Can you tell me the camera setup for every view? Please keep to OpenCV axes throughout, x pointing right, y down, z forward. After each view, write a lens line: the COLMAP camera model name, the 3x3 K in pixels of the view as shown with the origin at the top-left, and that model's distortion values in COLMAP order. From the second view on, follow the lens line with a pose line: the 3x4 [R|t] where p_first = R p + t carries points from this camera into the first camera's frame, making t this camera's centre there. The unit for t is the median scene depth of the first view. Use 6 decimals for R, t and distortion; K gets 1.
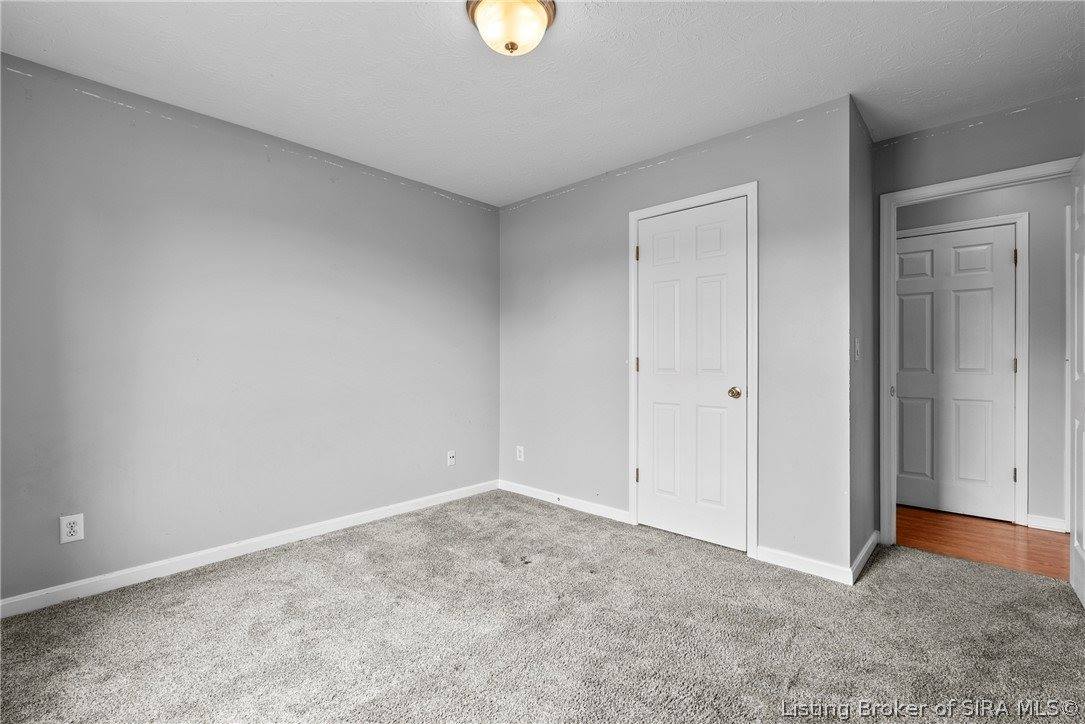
lens RADIAL K [[482.0, 0, 542.1], [0, 482.0, 359.0], [0, 0, 1]] dist [-0.002775, 0.000130]
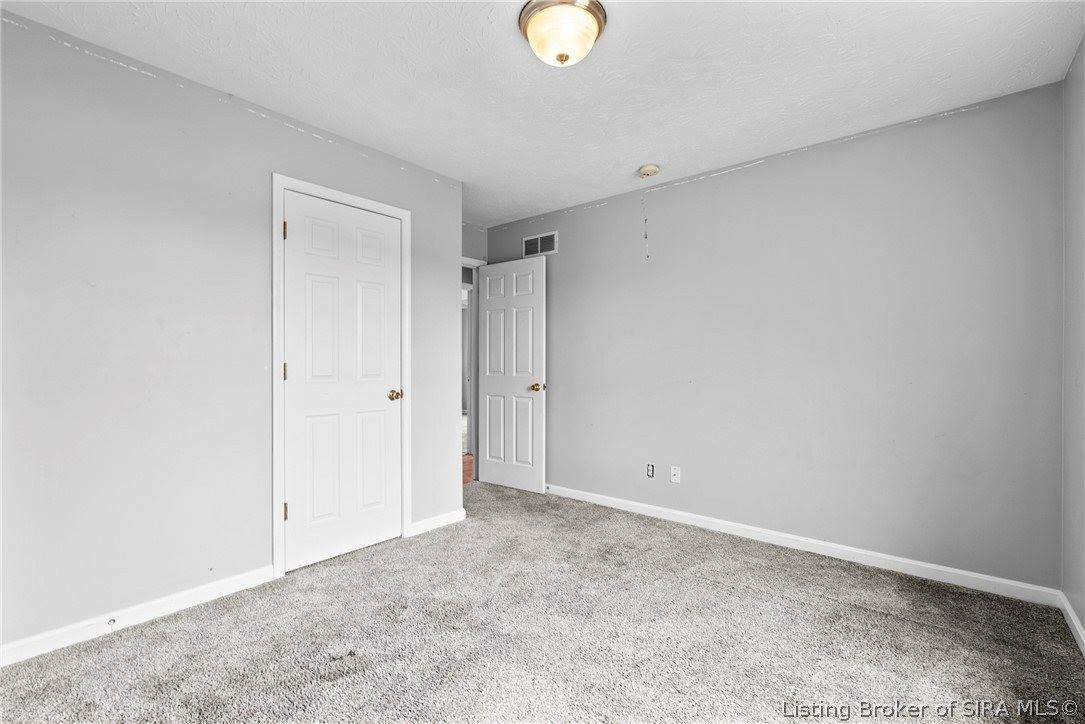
lens RADIAL K [[484.3, 0, 540.4], [0, 484.3, 363.3], [0, 0, 1]] dist [-0.003218, -0.000275]
pose [[-0.062061, 0.004493, 0.998062, -0.746632], [0.001704, 0.999989, -0.004396, 0.003877], [-0.998071, 0.001428, -0.062068, 0.765245]]
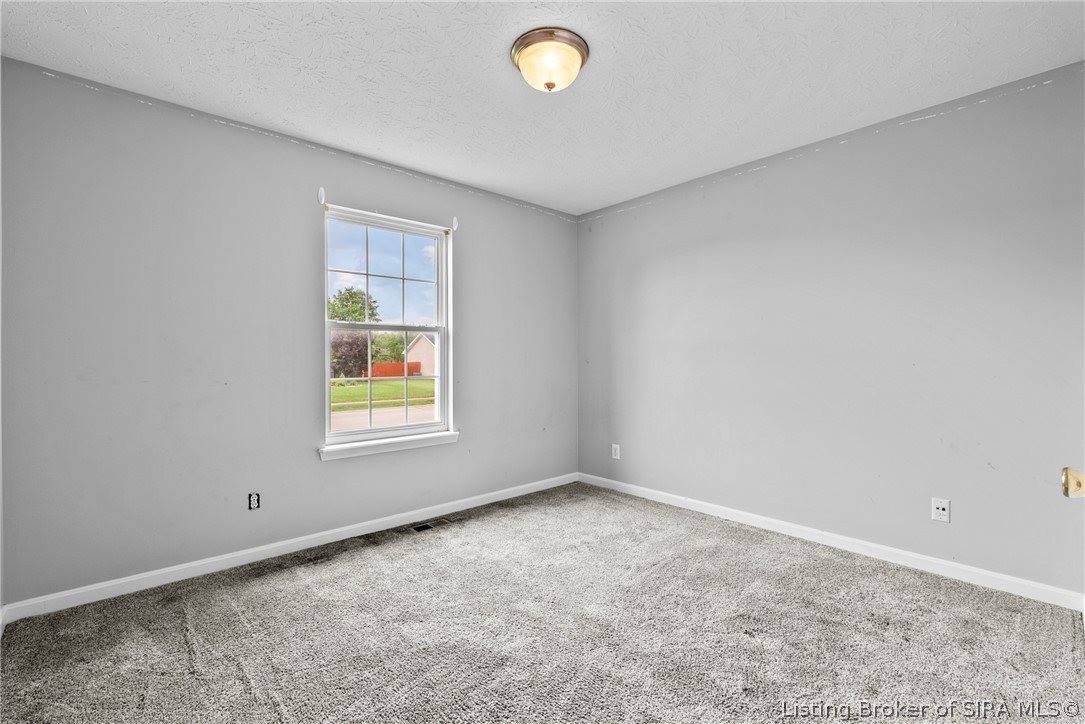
lens RADIAL K [[482.0, 0, 542.1], [0, 482.0, 359.0], [0, 0, 1]] dist [-0.002775, 0.000130]
pose [[-0.097587, 0.003159, -0.995222, 0.738109], [0.004921, 0.999984, 0.002691, -0.006859], [0.995215, -0.004635, -0.097601, 0.751585]]
